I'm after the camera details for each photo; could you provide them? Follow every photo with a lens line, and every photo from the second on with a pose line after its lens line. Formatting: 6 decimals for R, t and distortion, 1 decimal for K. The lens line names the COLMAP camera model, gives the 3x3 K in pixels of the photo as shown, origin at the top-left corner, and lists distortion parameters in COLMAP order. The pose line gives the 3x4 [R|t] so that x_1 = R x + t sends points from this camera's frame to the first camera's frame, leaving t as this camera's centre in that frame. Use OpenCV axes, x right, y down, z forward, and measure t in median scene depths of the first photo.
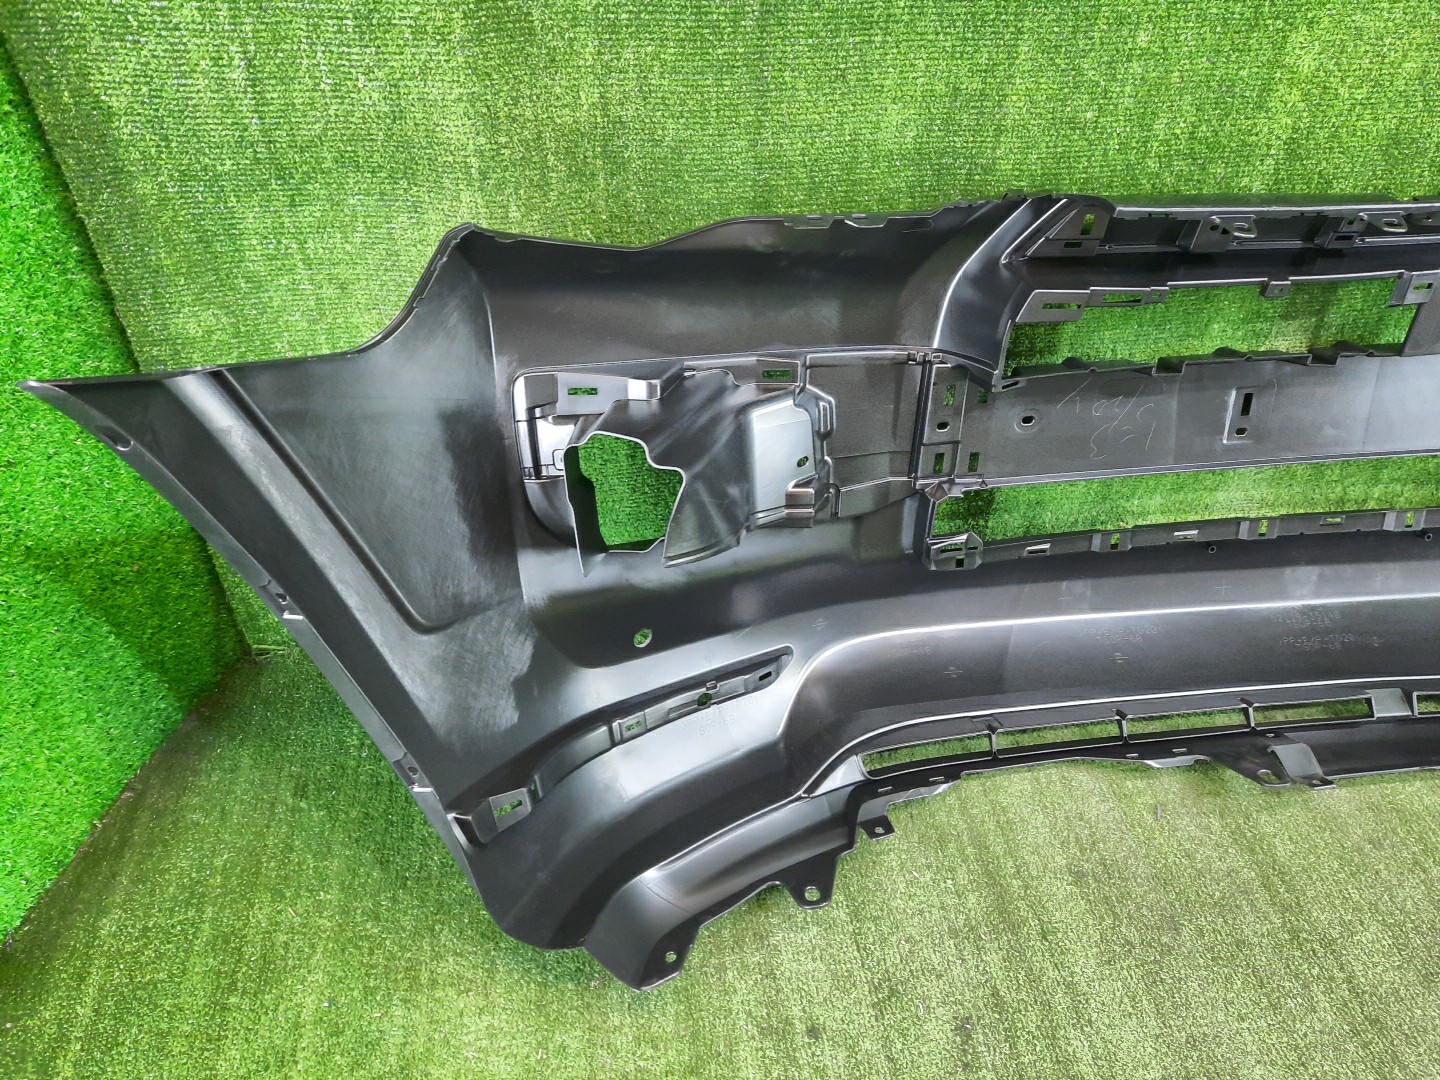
lens RADIAL K [[1037.1, 0, 717.3], [0, 1037.1, 543.2], [0, 0, 1]] dist [0.023830, -0.016388]
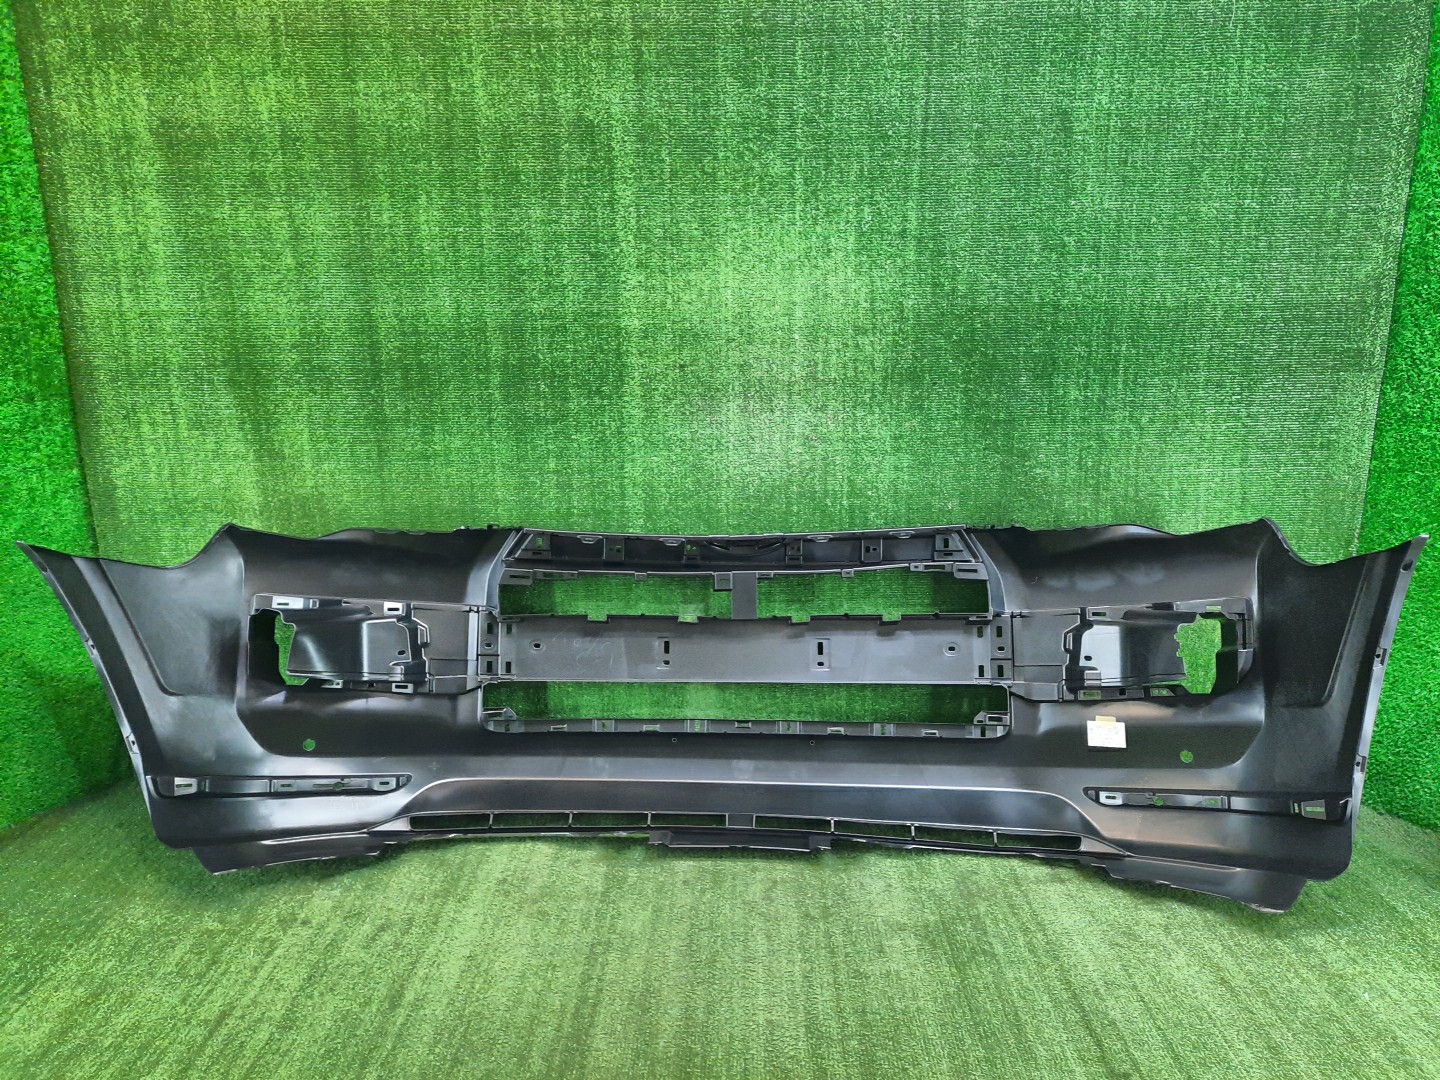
lens RADIAL K [[1037.1, 0, 720.8], [0, 1037.1, 540.2], [0, 0, 1]] dist [0.023830, -0.016388]
pose [[0.988566, 0.007901, -0.150582, 1.157478], [-0.075129, 0.891656, -0.446436, 0.667961], [0.130741, 0.452644, 0.882054, -0.894918]]
